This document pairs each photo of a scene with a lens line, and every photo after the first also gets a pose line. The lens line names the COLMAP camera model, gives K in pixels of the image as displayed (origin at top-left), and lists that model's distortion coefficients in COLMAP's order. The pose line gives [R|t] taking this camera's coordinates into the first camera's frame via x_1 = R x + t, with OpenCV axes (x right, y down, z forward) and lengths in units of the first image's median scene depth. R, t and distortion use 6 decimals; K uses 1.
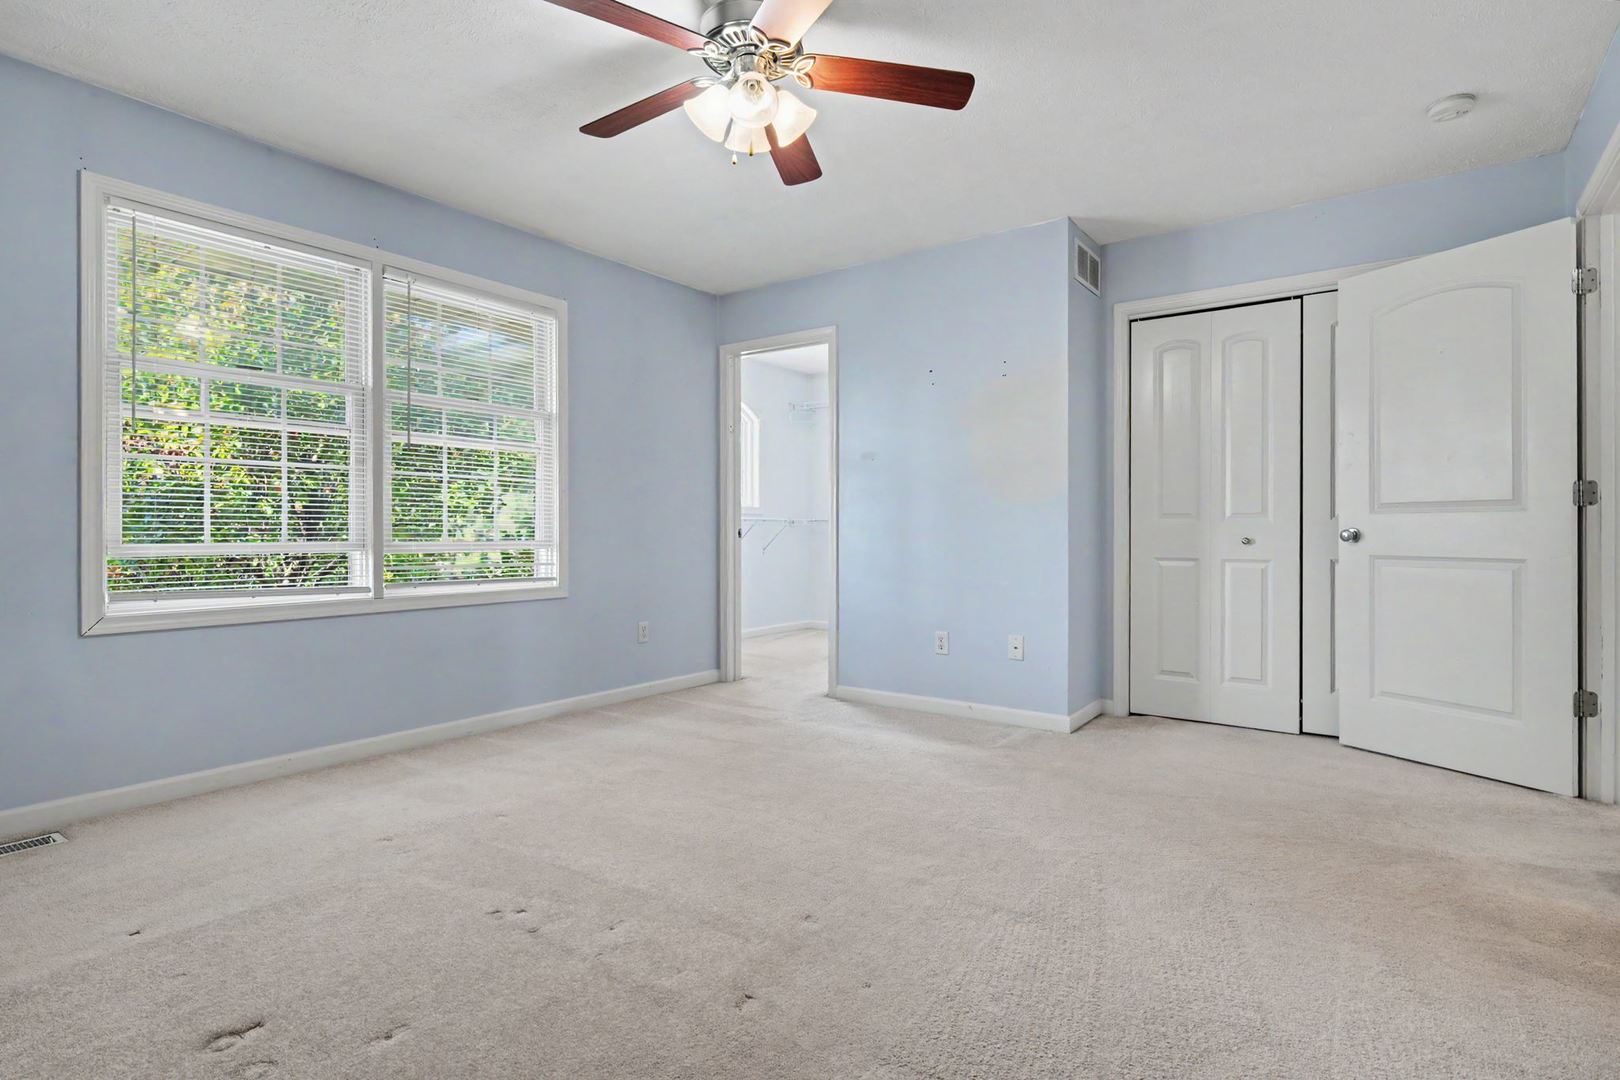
lens RADIAL K [[800.6, 0, 810.0], [0, 800.6, 540.0], [0, 0, 1]] dist [0.002151, 0.000330]
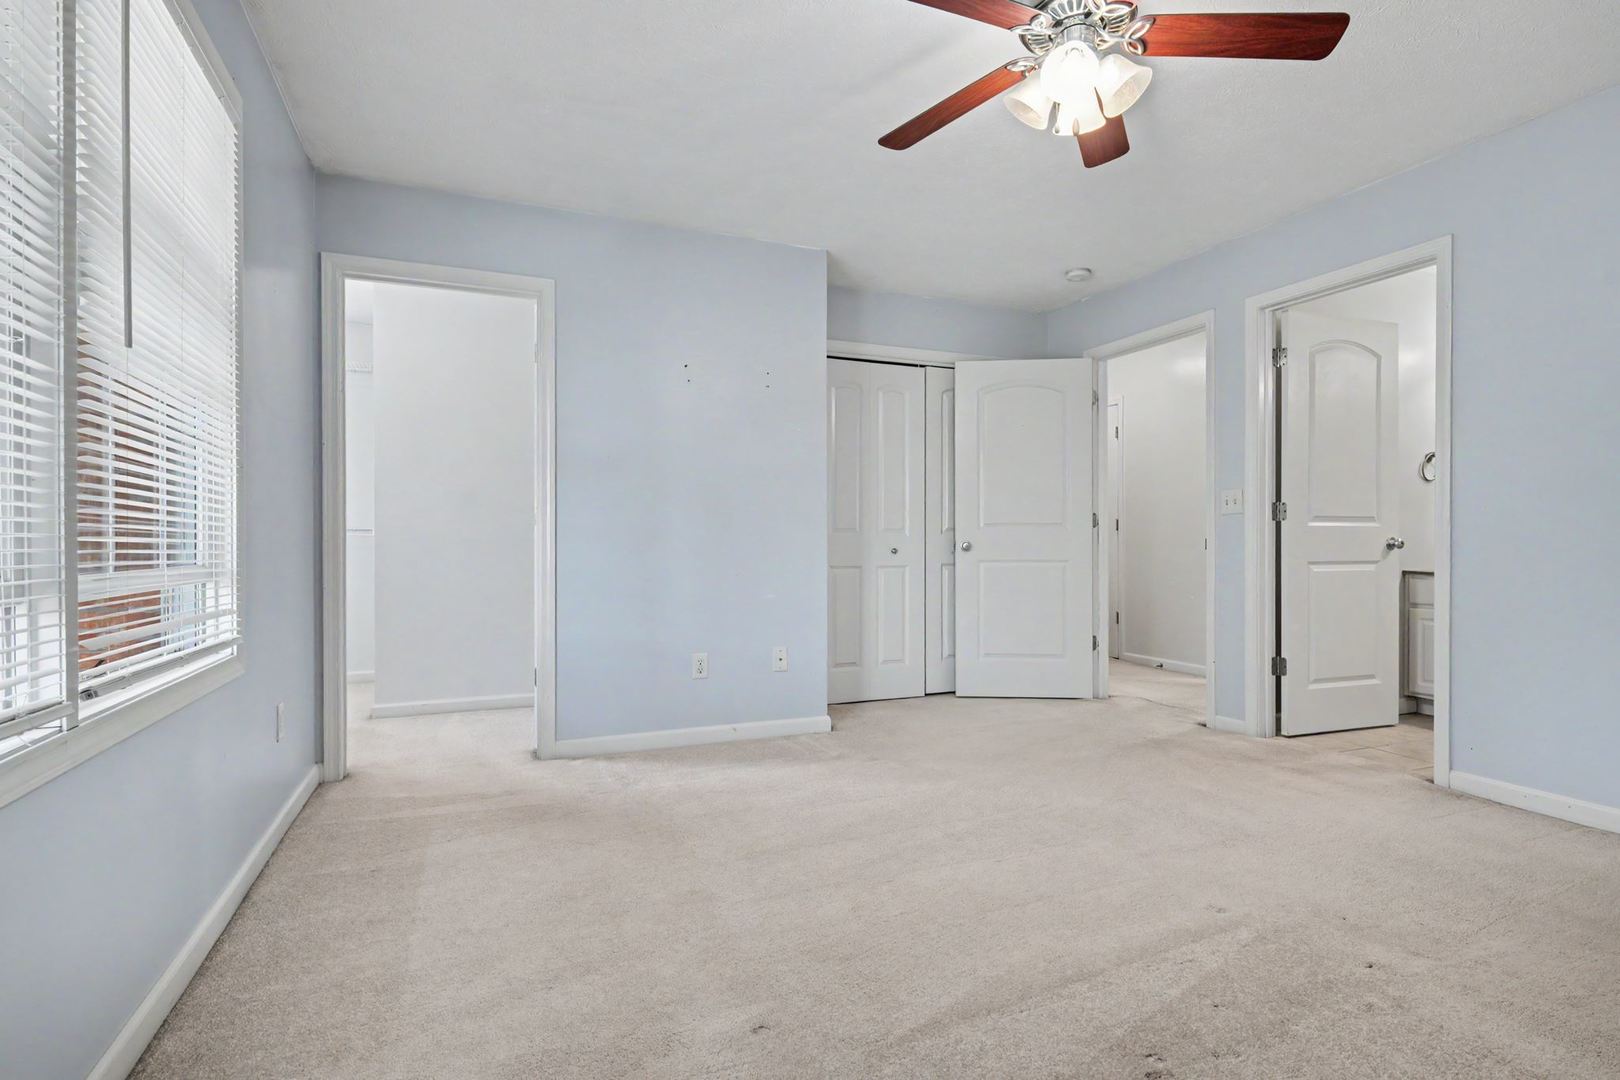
lens RADIAL K [[800.6, 0, 810.0], [0, 800.6, 540.0], [0, 0, 1]] dist [0.002151, 0.000330]
pose [[0.522032, 0.001474, 0.852924, -0.580086], [0.011774, 0.999891, -0.008933, -0.005438], [-0.852844, 0.014705, 0.521958, 0.442629]]
